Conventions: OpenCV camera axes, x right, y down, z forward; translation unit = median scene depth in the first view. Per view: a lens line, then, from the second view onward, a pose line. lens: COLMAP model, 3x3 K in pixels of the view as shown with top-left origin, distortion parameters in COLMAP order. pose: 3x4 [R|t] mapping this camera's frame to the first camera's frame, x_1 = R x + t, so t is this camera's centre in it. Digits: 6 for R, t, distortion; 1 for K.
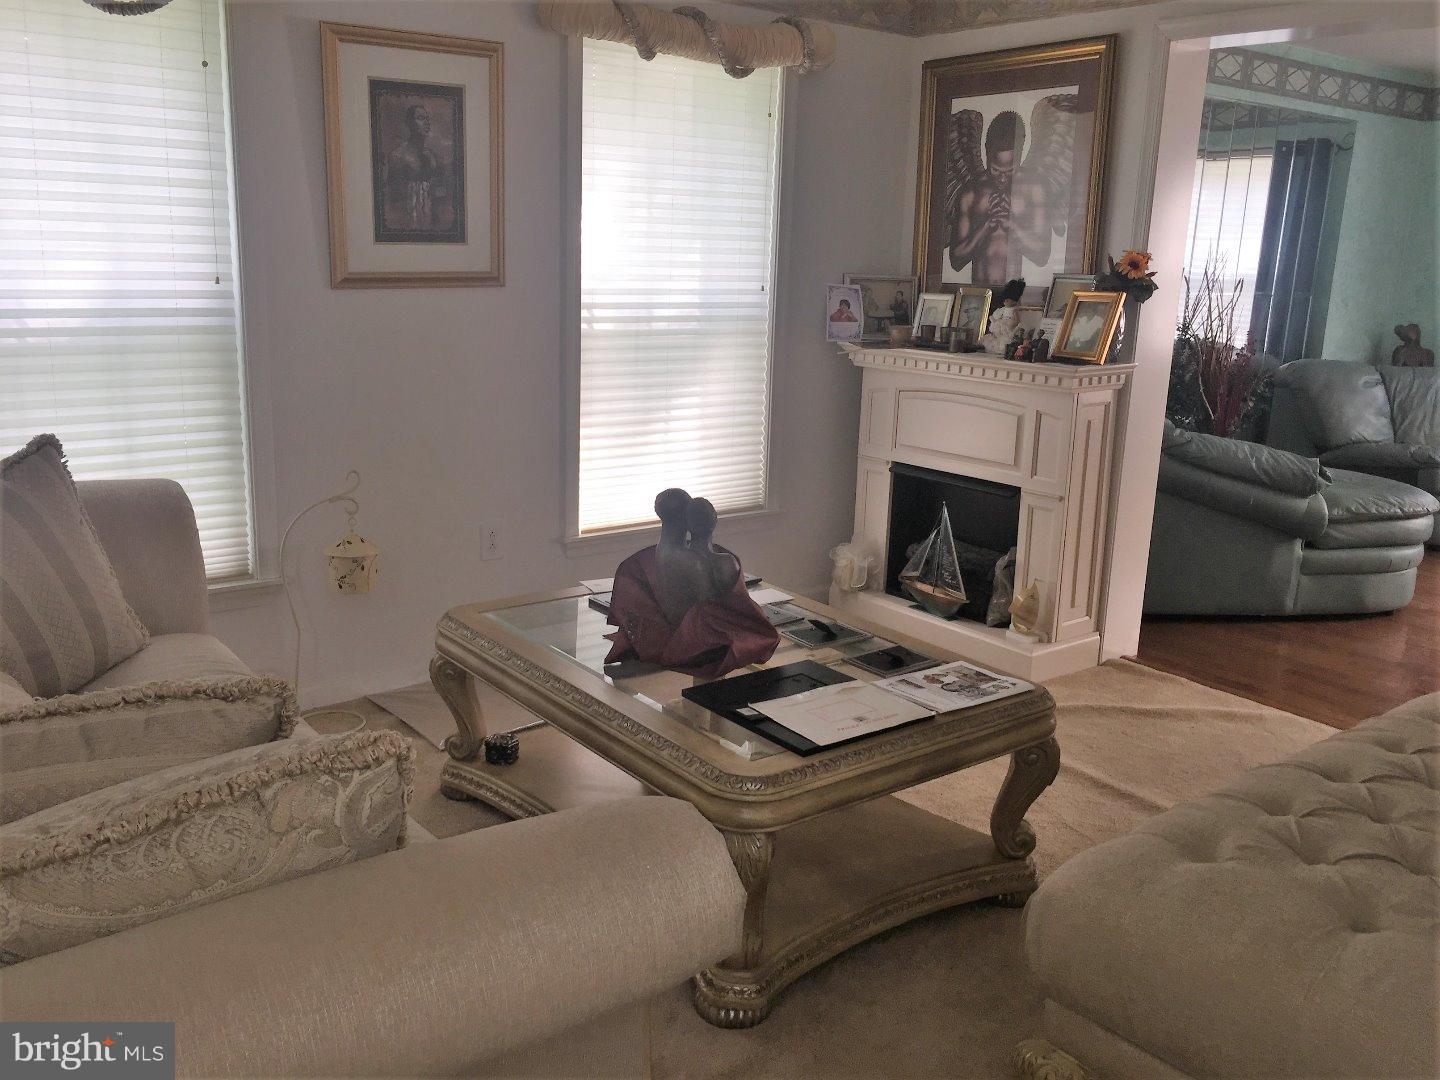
lens RADIAL K [[1246.0, 0, 716.1], [0, 1246.0, 531.4], [0, 0, 1]] dist [0.080353, -0.096340]
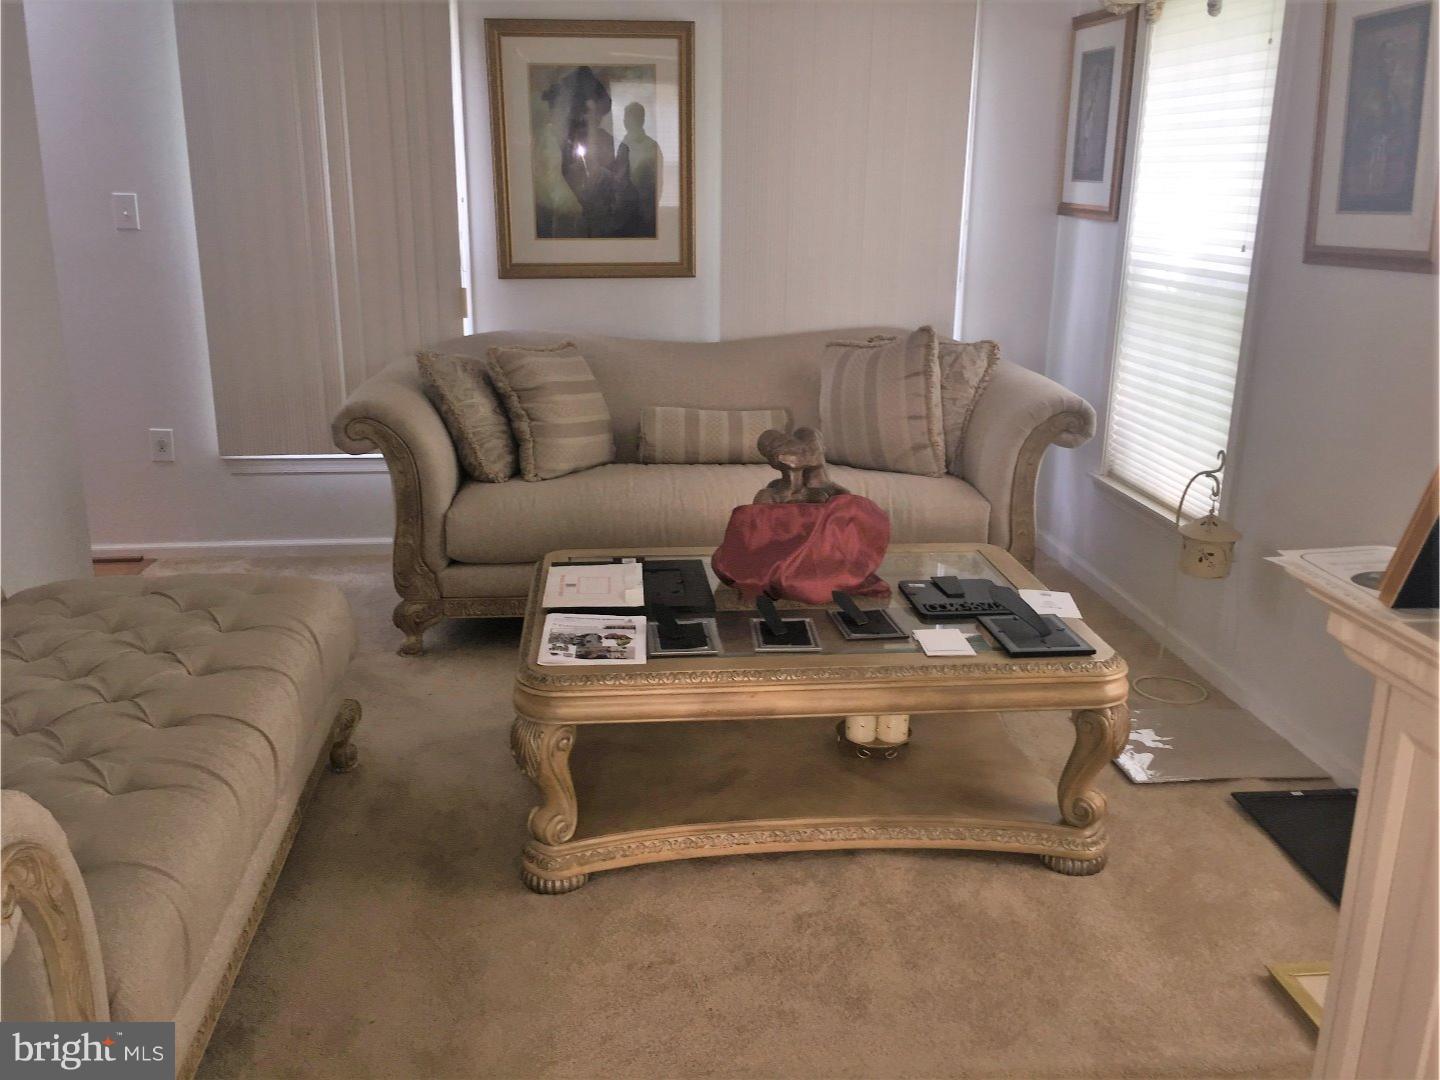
lens RADIAL K [[1209.2, 0, 720.0], [0, 1209.2, 540.0], [0, 0, 1]] dist [-0.006913, -0.002219]
pose [[-0.527200, 0.213716, -0.822427, 0.697476], [-0.208938, 0.905539, 0.369249, -0.249583], [0.823654, 0.366504, -0.432746, 1.121095]]
